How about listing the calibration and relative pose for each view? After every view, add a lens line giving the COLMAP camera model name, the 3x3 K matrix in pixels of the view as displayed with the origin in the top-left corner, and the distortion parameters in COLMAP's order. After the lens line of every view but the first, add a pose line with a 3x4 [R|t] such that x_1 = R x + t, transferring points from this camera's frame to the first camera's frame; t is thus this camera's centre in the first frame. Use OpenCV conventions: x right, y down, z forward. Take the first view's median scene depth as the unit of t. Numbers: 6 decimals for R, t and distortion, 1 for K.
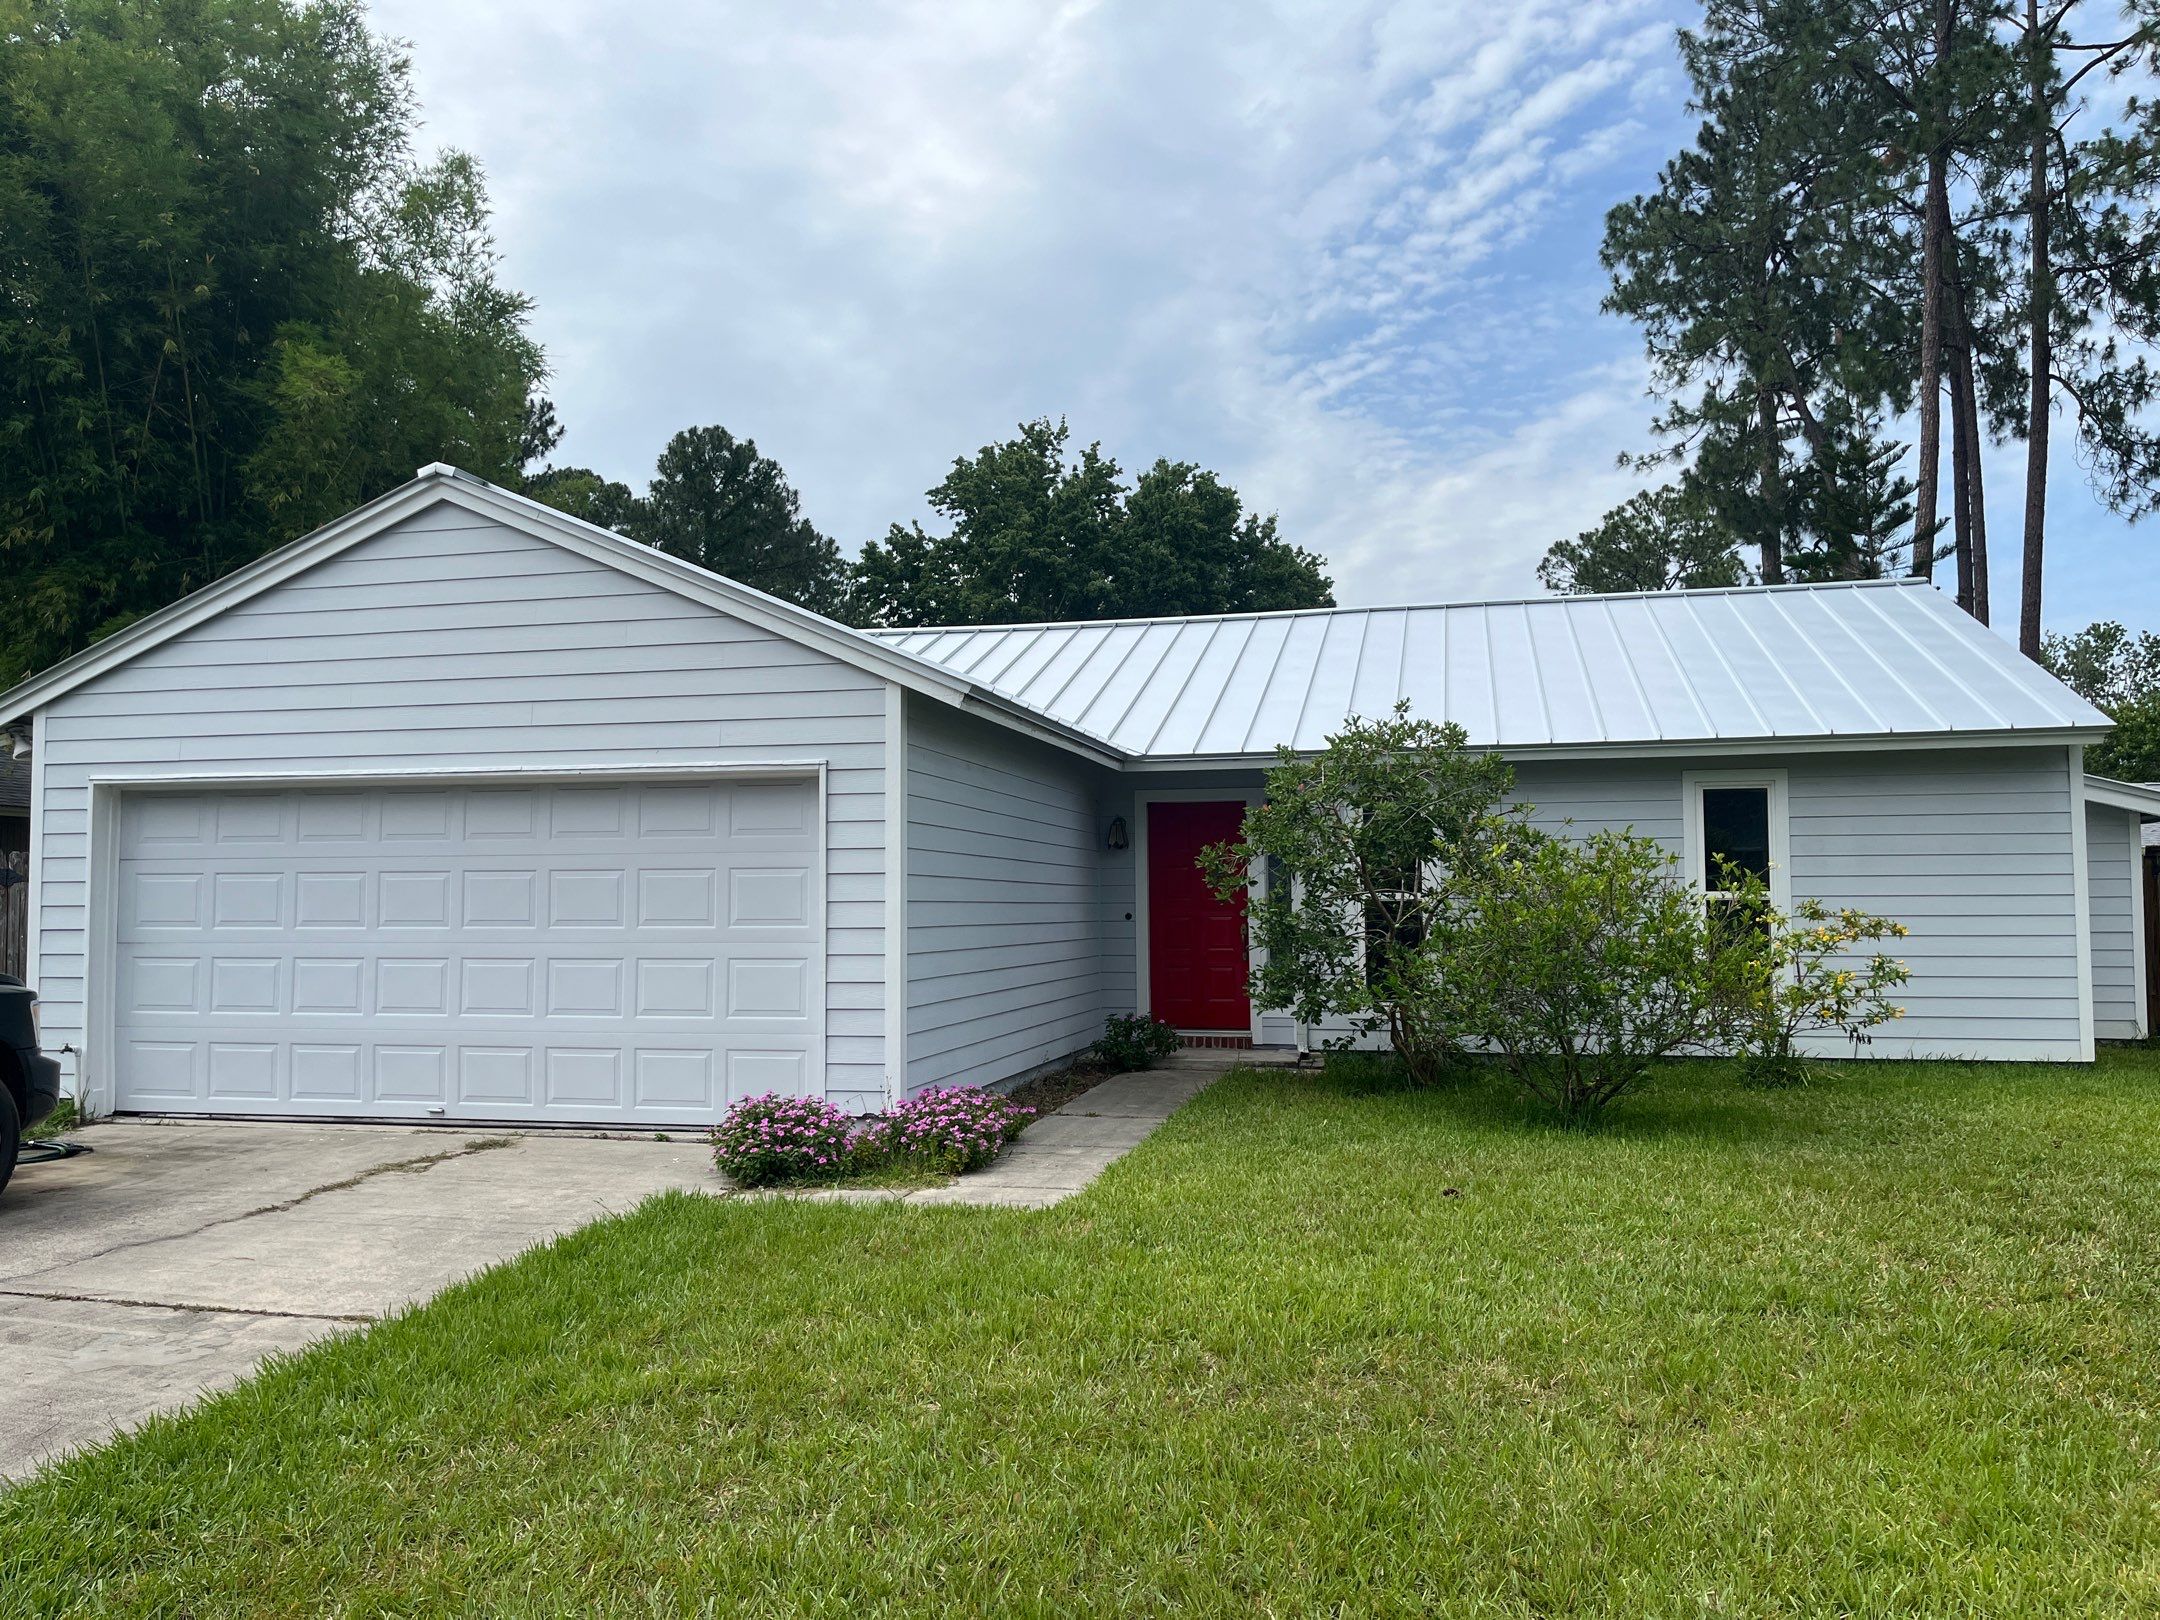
lens RADIAL K [[1633.3, 0, 1080.0], [0, 1633.3, 810.0], [0, 0, 1]] dist [0.004993, -0.002248]
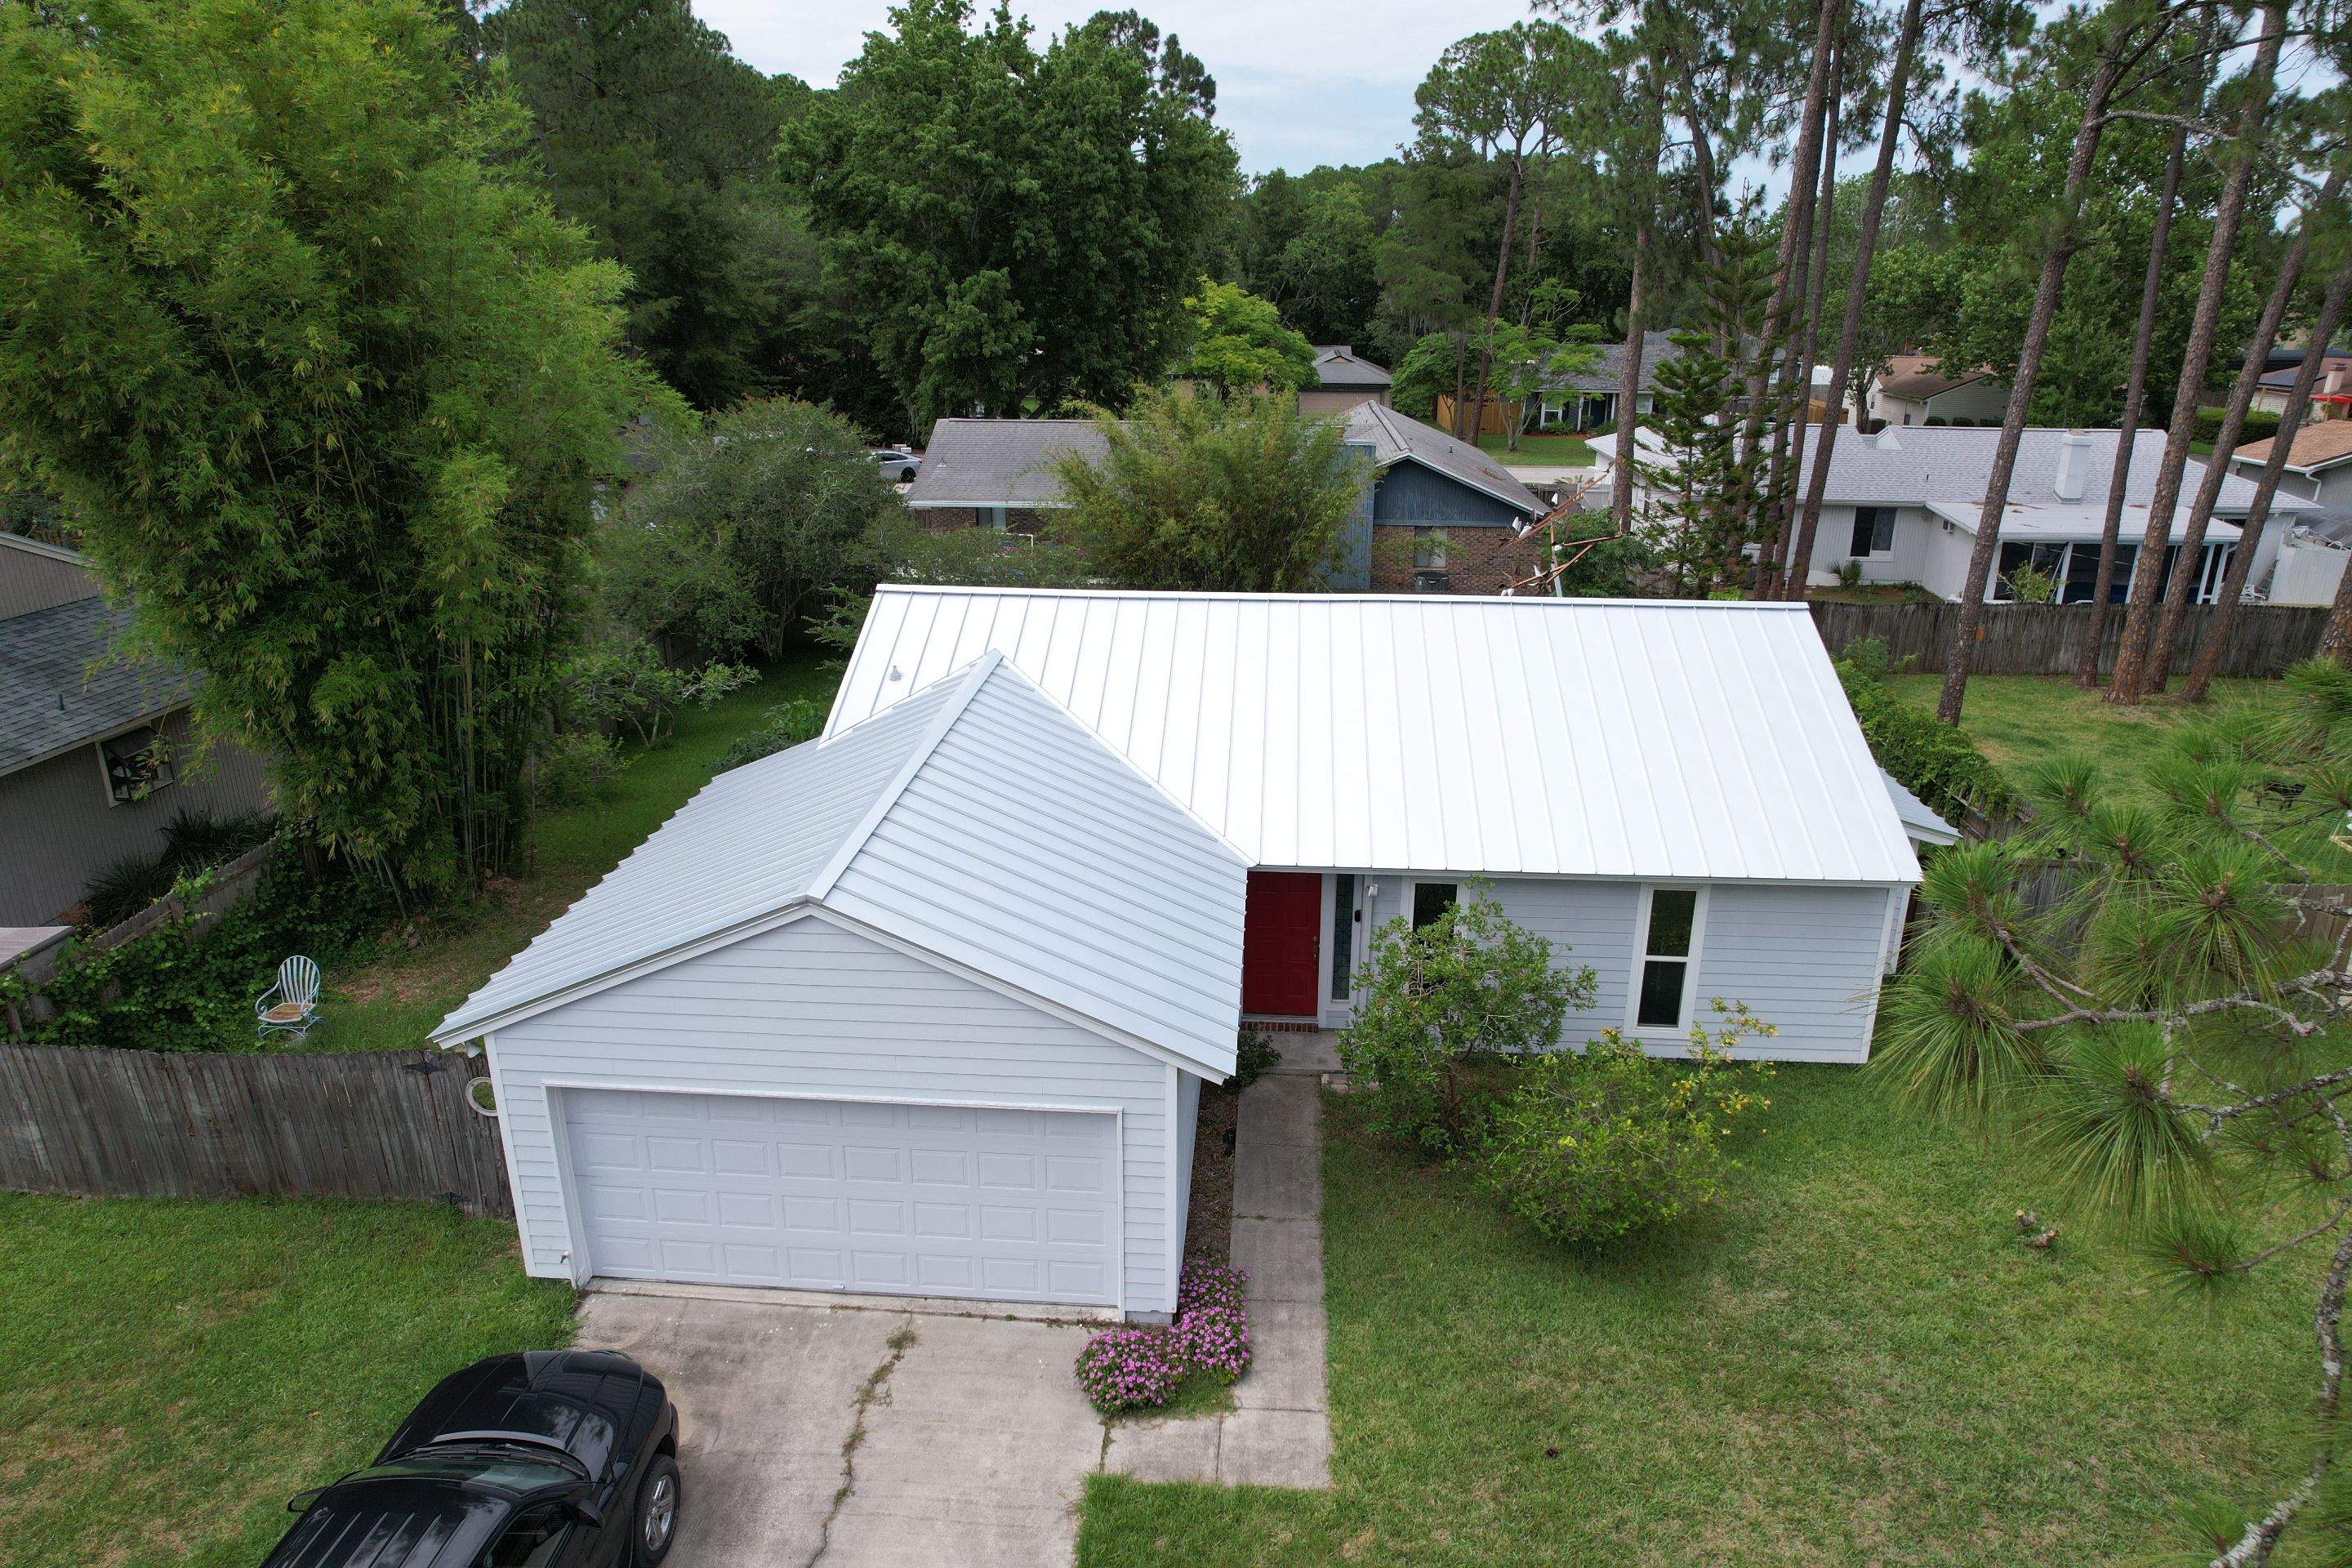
lens RADIAL K [[1503.2, 0, 1176.0], [0, 1503.2, 784.0], [0, 0, 1]] dist [-0.086296, 0.080241]
pose [[0.987342, -0.043157, 0.152623, -0.199491], [-0.018418, 0.924562, 0.380587, -0.530730], [-0.157534, -0.378580, 0.912064, -0.065224]]
